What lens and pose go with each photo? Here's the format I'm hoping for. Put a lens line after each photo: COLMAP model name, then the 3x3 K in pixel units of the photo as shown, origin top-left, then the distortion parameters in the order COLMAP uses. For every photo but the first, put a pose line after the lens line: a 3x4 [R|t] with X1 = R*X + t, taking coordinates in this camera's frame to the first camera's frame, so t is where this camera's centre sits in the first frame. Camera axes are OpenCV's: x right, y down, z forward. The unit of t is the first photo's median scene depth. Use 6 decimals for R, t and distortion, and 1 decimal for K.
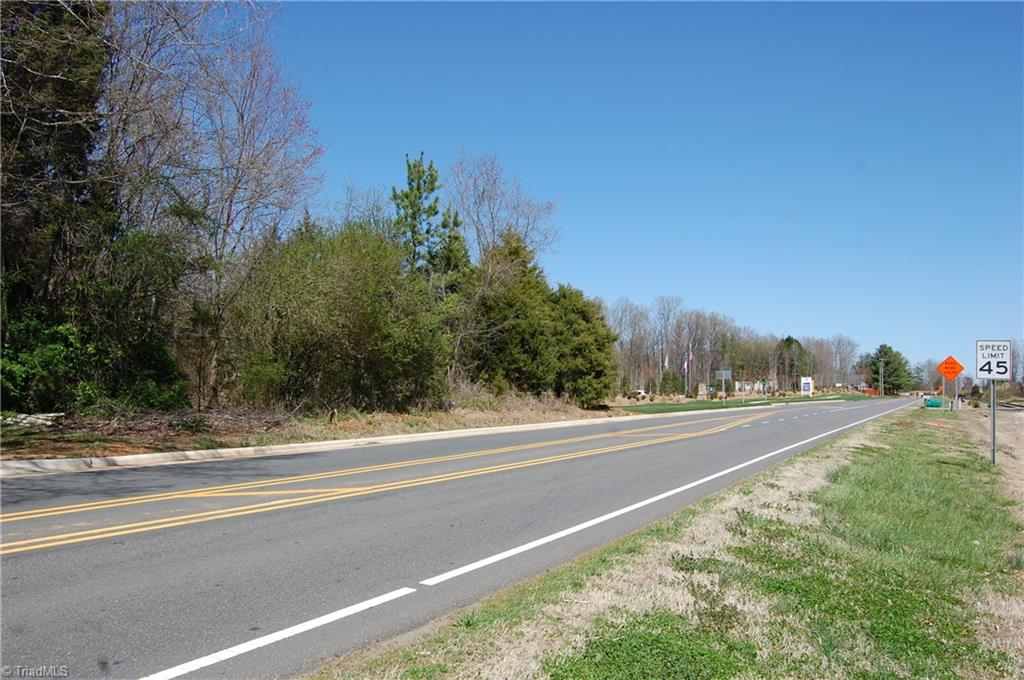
lens RADIAL K [[784.5, 0, 501.9], [0, 784.5, 340.7], [0, 0, 1]] dist [-0.108920, 0.038717]
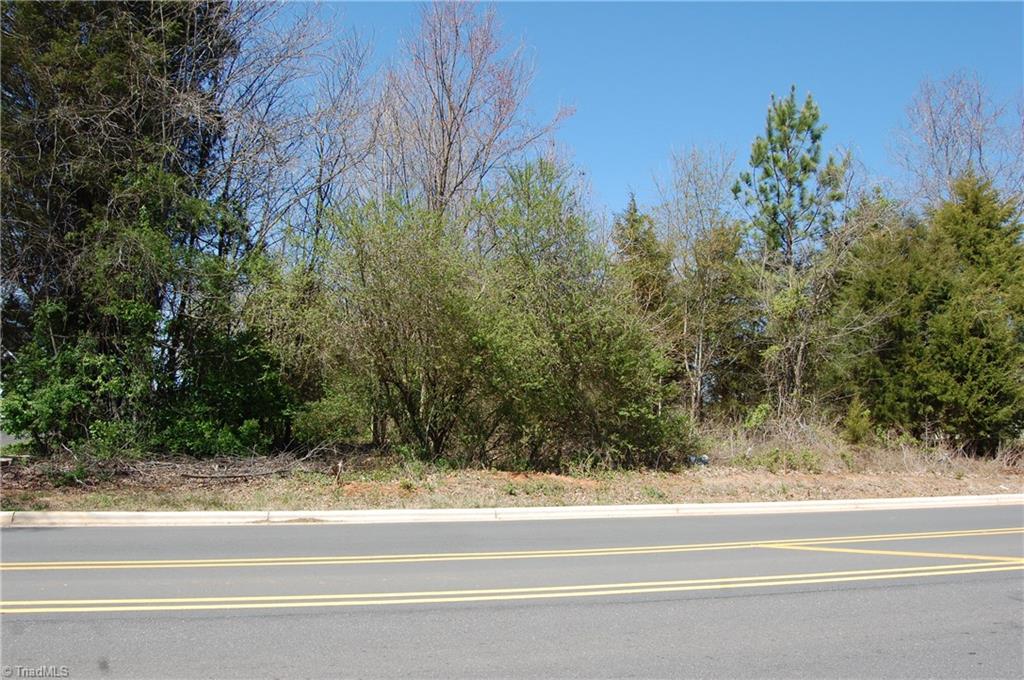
lens RADIAL K [[784.5, 0, 501.9], [0, 784.5, 340.7], [0, 0, 1]] dist [-0.108920, 0.038717]
pose [[0.683212, -0.082491, -0.725545, 0.332577], [0.037157, 0.996239, -0.078278, 0.040911], [0.729274, 0.026522, 0.683708, 0.616771]]
